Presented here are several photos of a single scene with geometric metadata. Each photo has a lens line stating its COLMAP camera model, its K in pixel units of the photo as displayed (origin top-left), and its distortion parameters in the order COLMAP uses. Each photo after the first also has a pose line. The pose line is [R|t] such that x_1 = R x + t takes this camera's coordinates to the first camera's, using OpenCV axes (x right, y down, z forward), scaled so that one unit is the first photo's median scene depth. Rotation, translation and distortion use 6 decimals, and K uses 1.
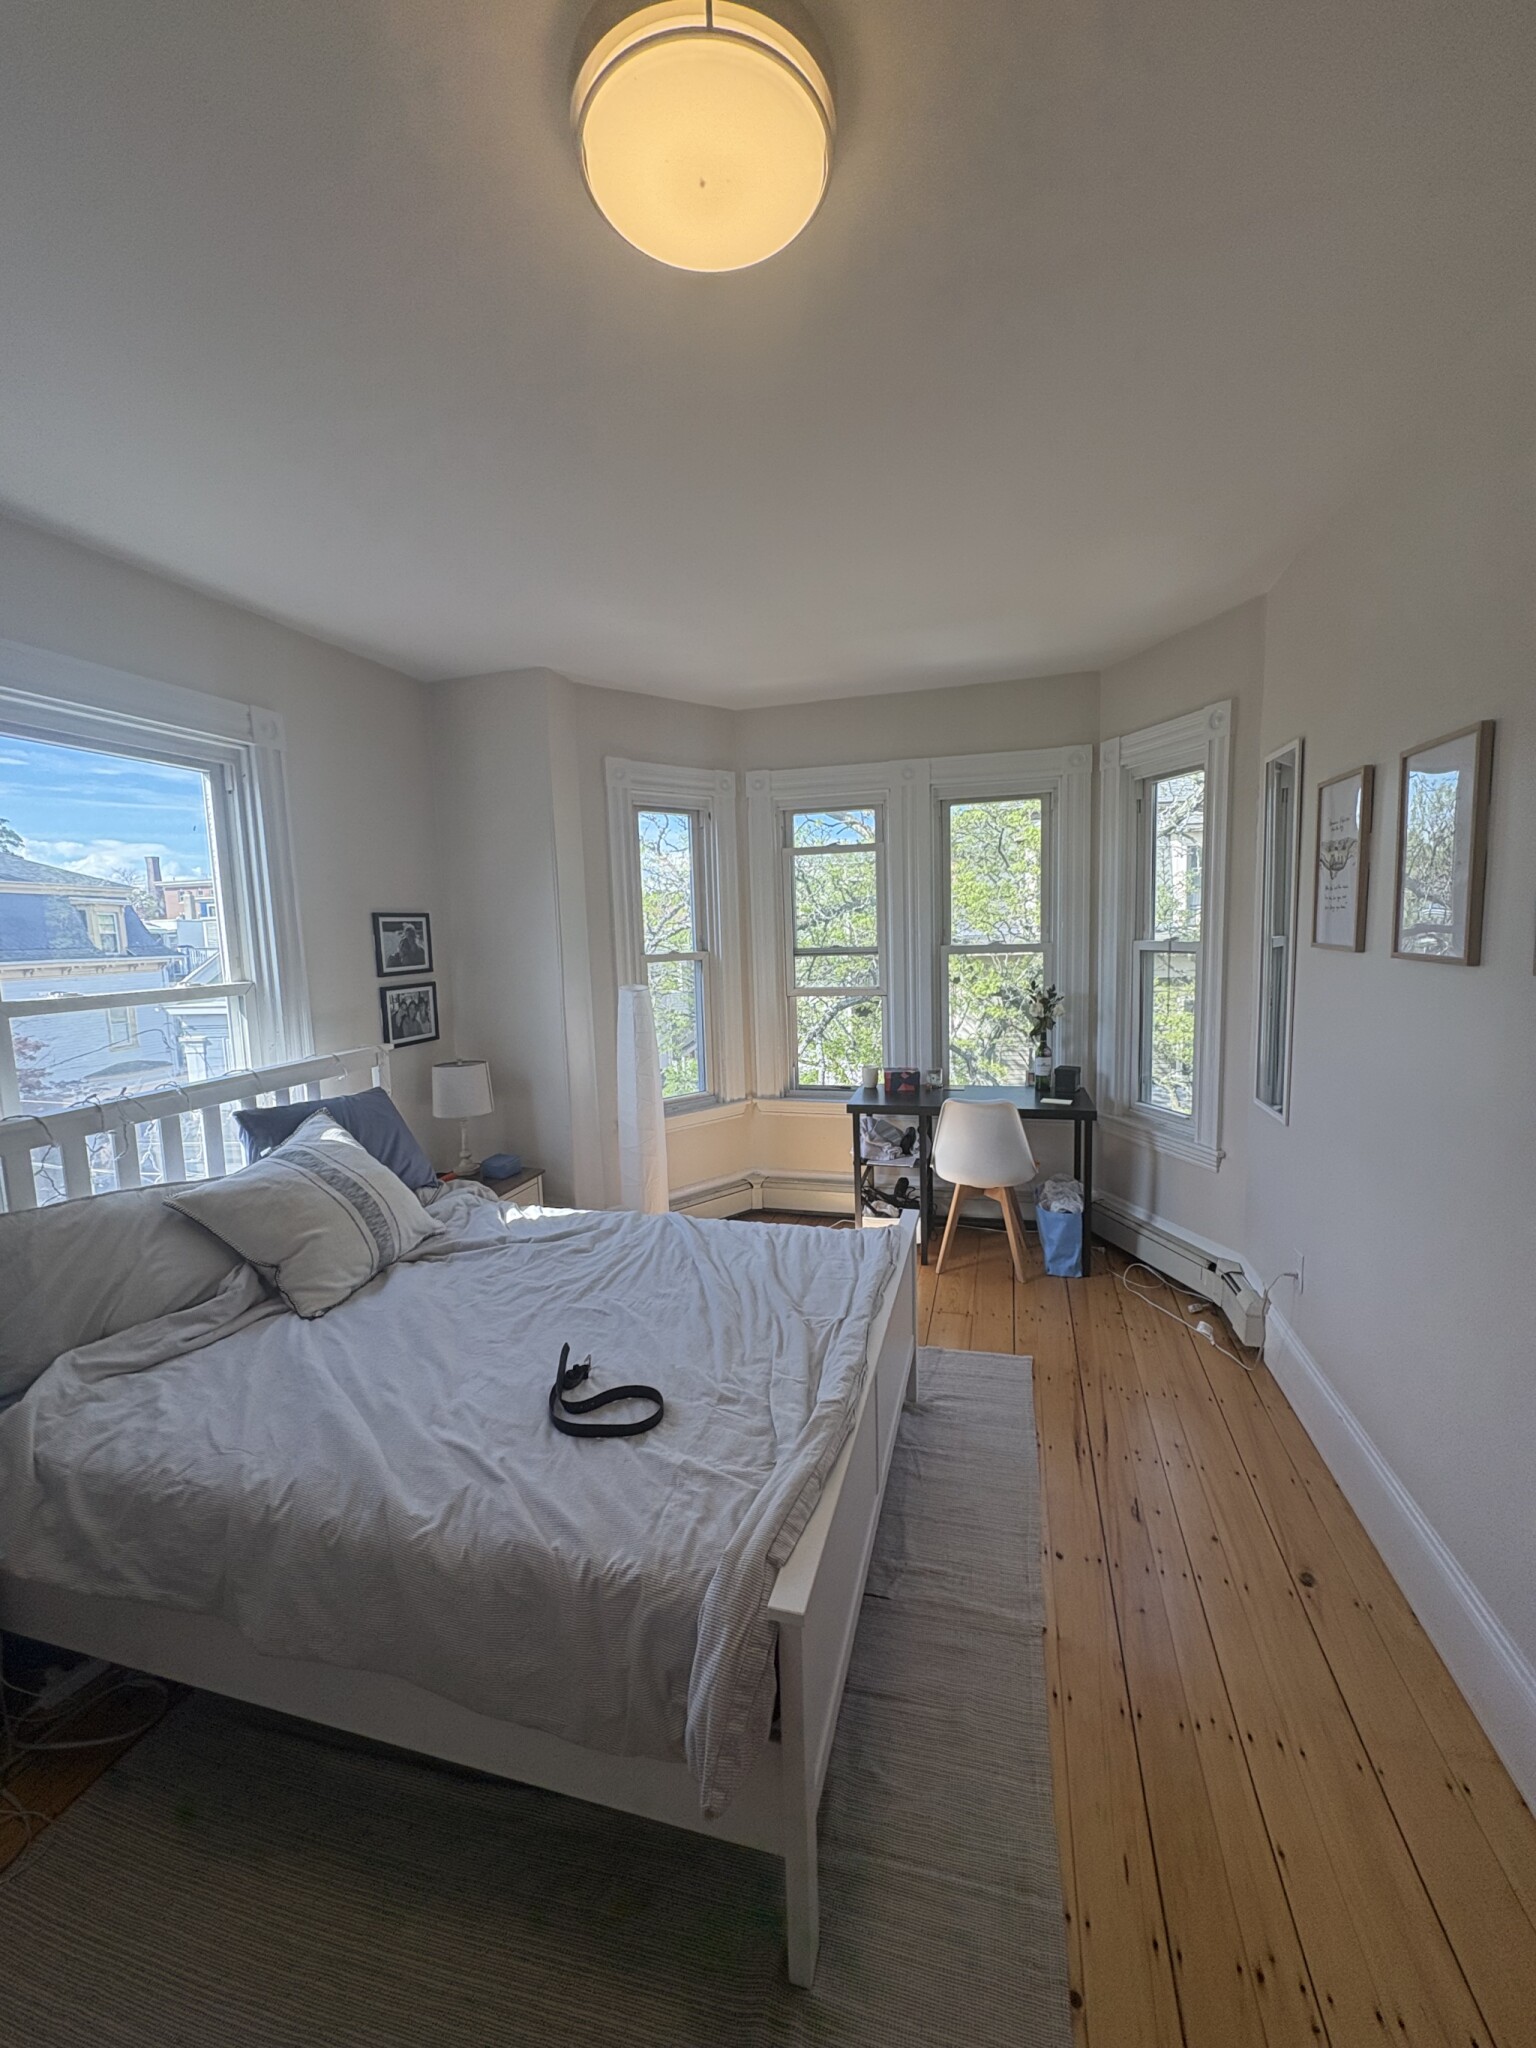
lens RADIAL K [[812.5, 0, 765.1], [0, 812.5, 1018.0], [0, 0, 1]] dist [-0.000569, 0.000273]
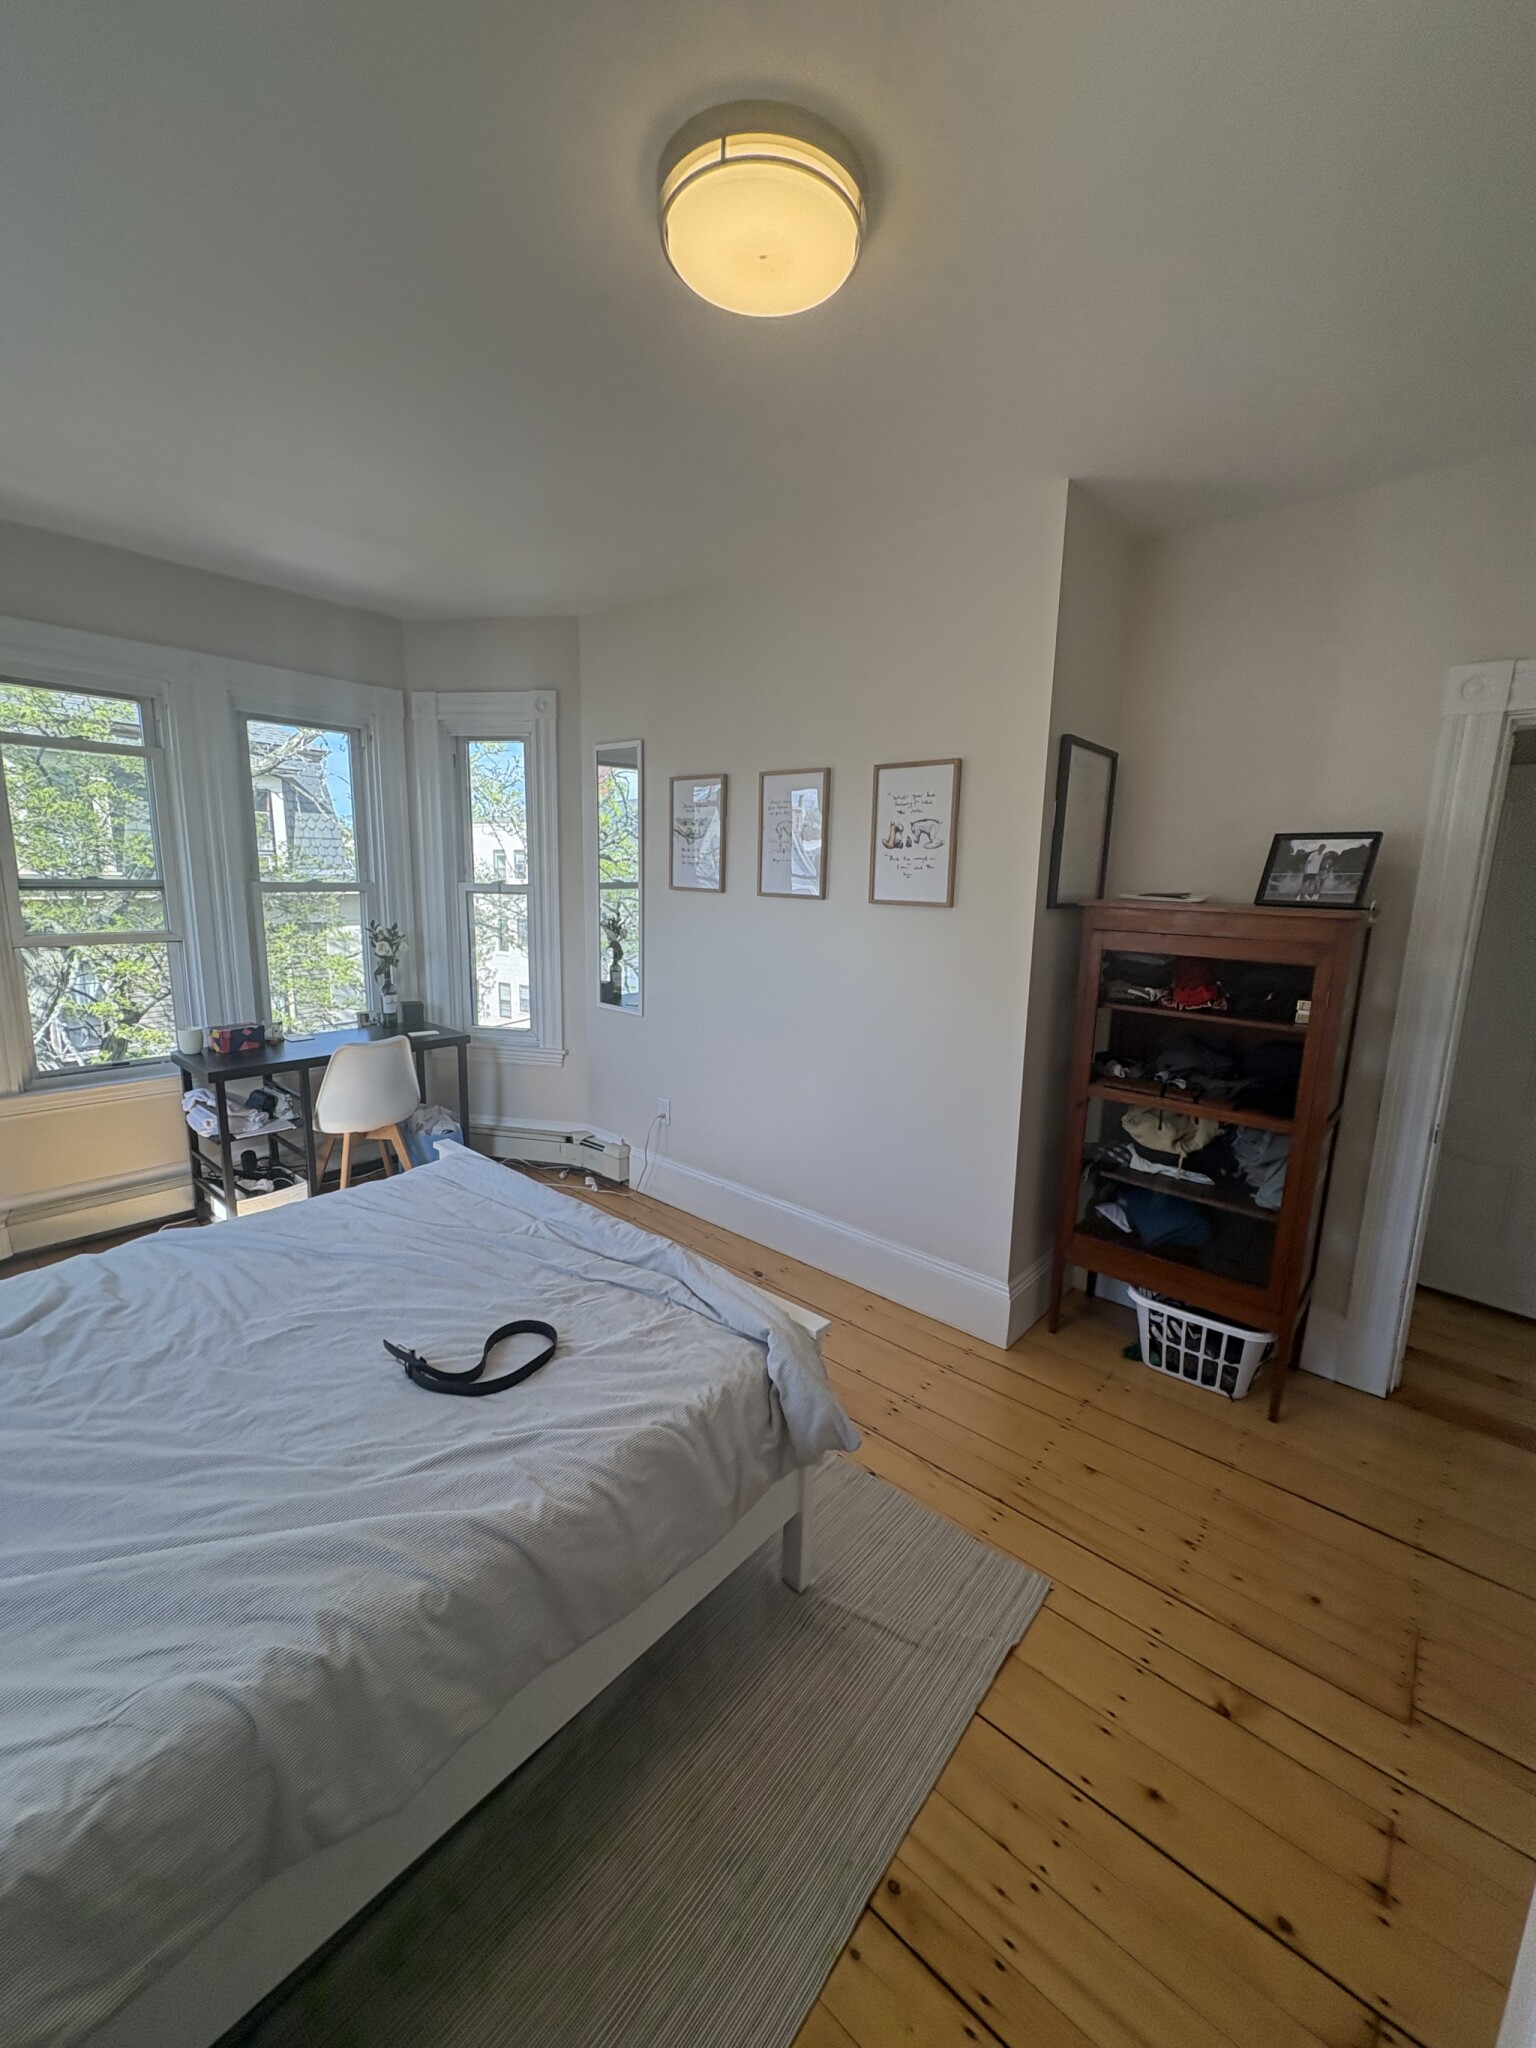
lens RADIAL K [[812.5, 0, 768.3], [0, 812.5, 1013.5], [0, 0, 1]] dist [-0.000569, 0.000273]
pose [[0.423135, -0.123878, 0.897558, -0.411981], [0.060138, 0.992265, 0.108598, -0.010241], [-0.904068, 0.008026, 0.427312, 0.146110]]
